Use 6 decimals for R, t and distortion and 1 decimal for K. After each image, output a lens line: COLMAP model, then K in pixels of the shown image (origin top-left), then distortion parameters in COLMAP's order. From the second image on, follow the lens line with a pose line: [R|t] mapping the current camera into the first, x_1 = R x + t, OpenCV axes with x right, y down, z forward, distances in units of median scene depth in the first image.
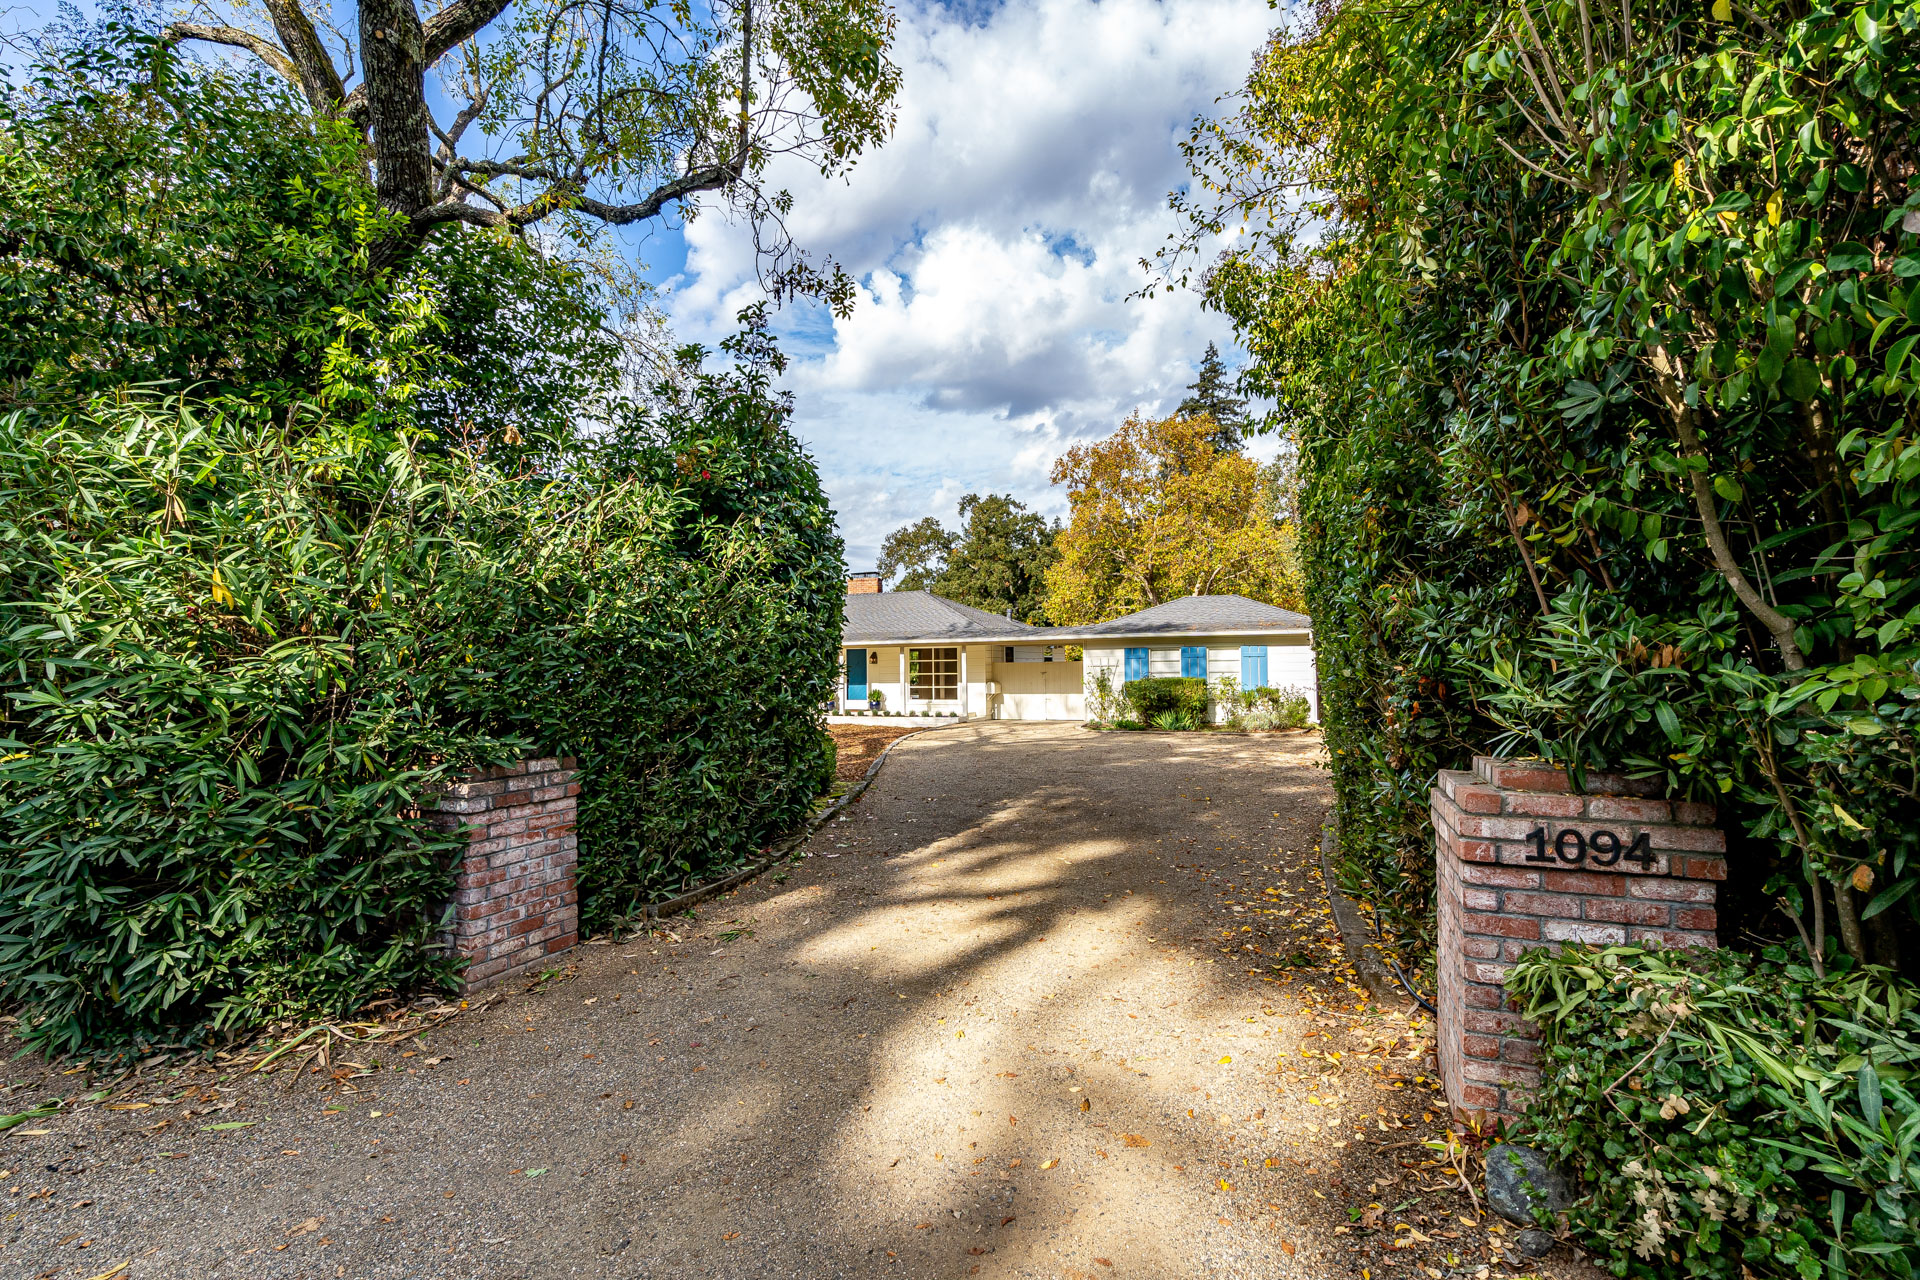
lens RADIAL K [[884.0, 0, 954.5], [0, 884.0, 648.3], [0, 0, 1]] dist [-0.001059, -0.000055]
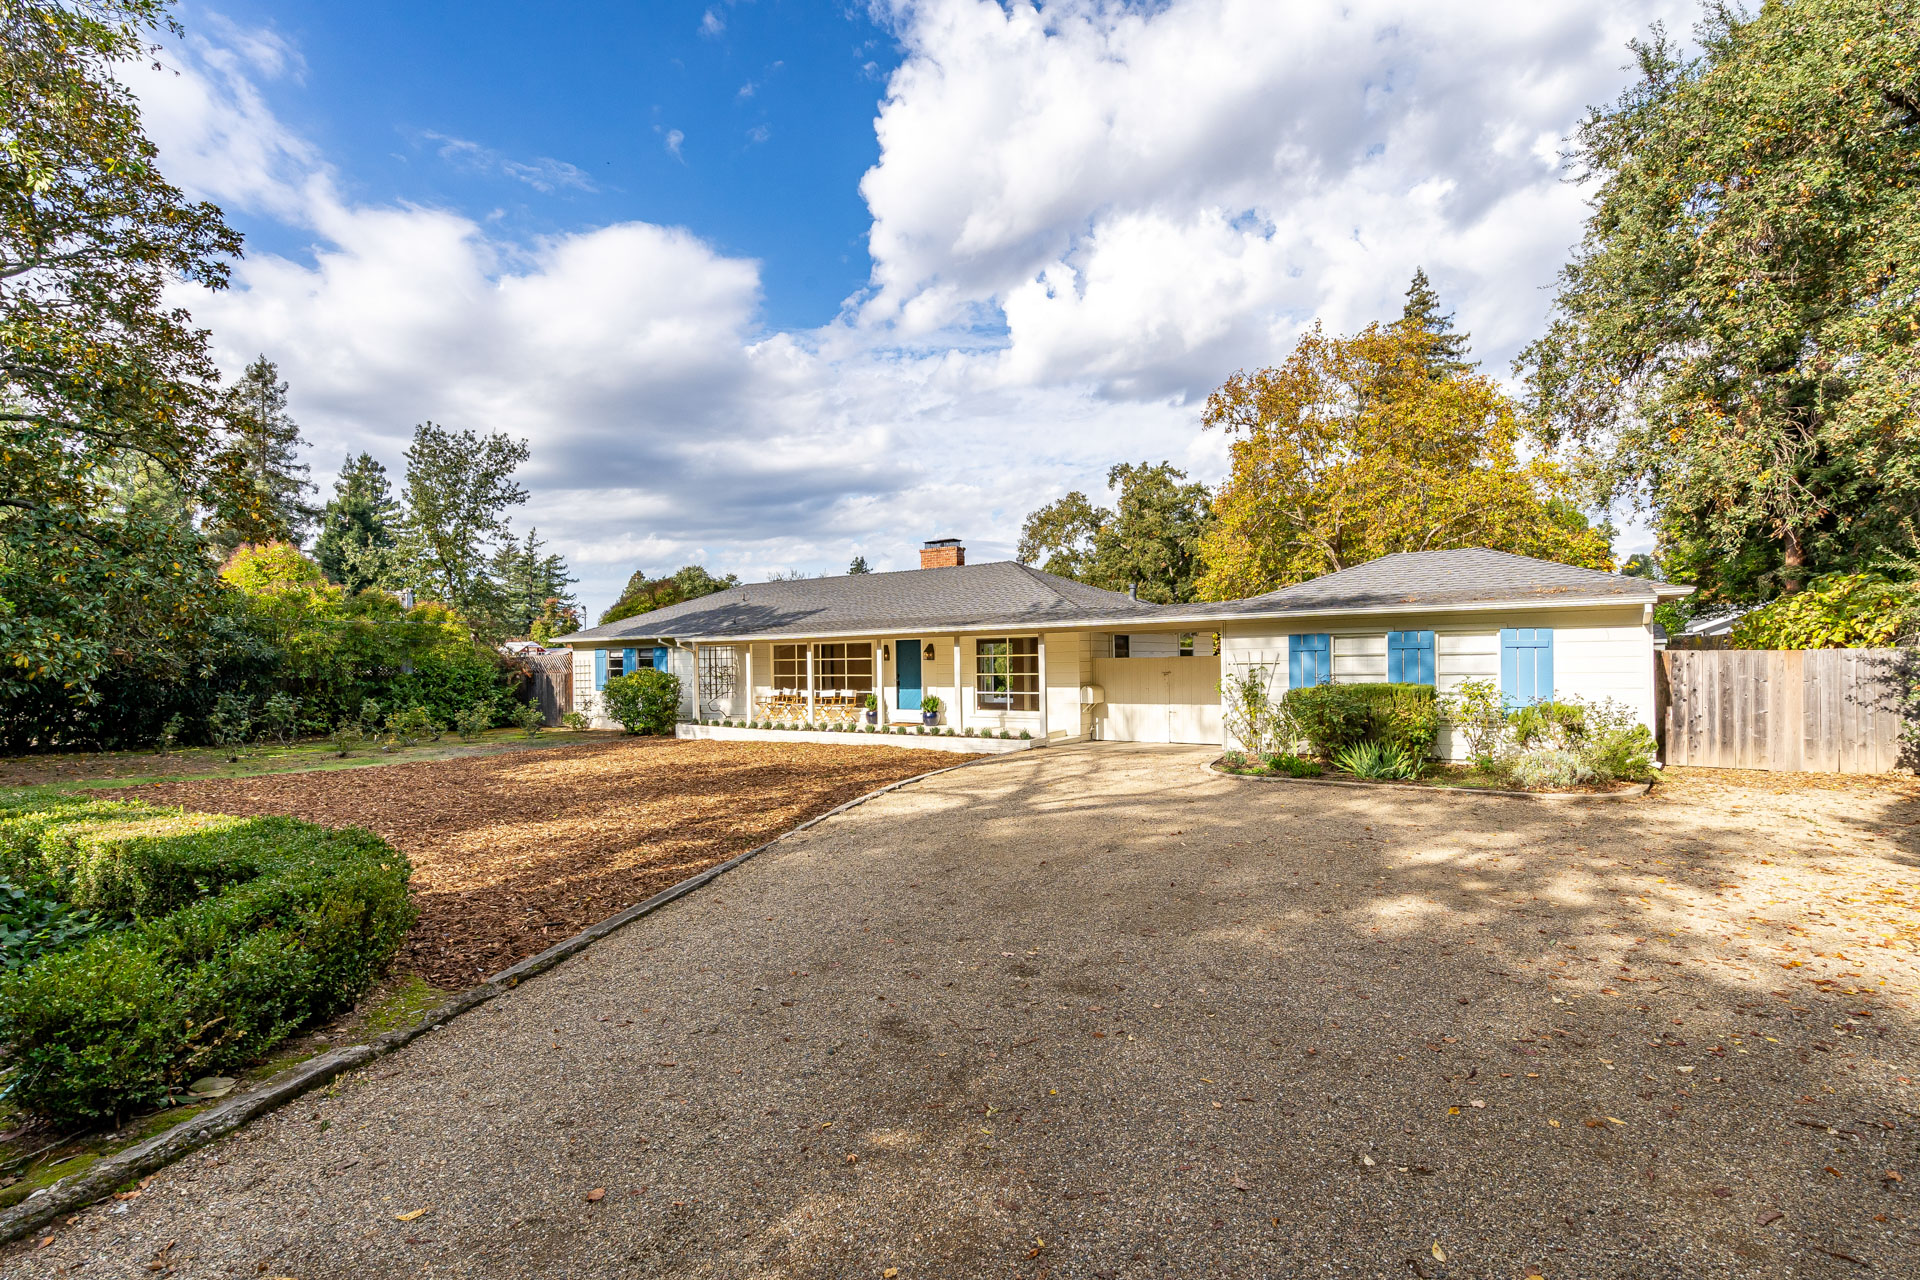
lens RADIAL K [[897.3, 0, 961.3], [0, 897.3, 665.5], [0, 0, 1]] dist [0.014081, 0.000125]
pose [[0.983822, -0.001641, -0.179142, 0.067366], [0.006672, 0.999600, 0.027489, 0.002104], [0.179025, -0.028239, 0.983439, 0.288831]]
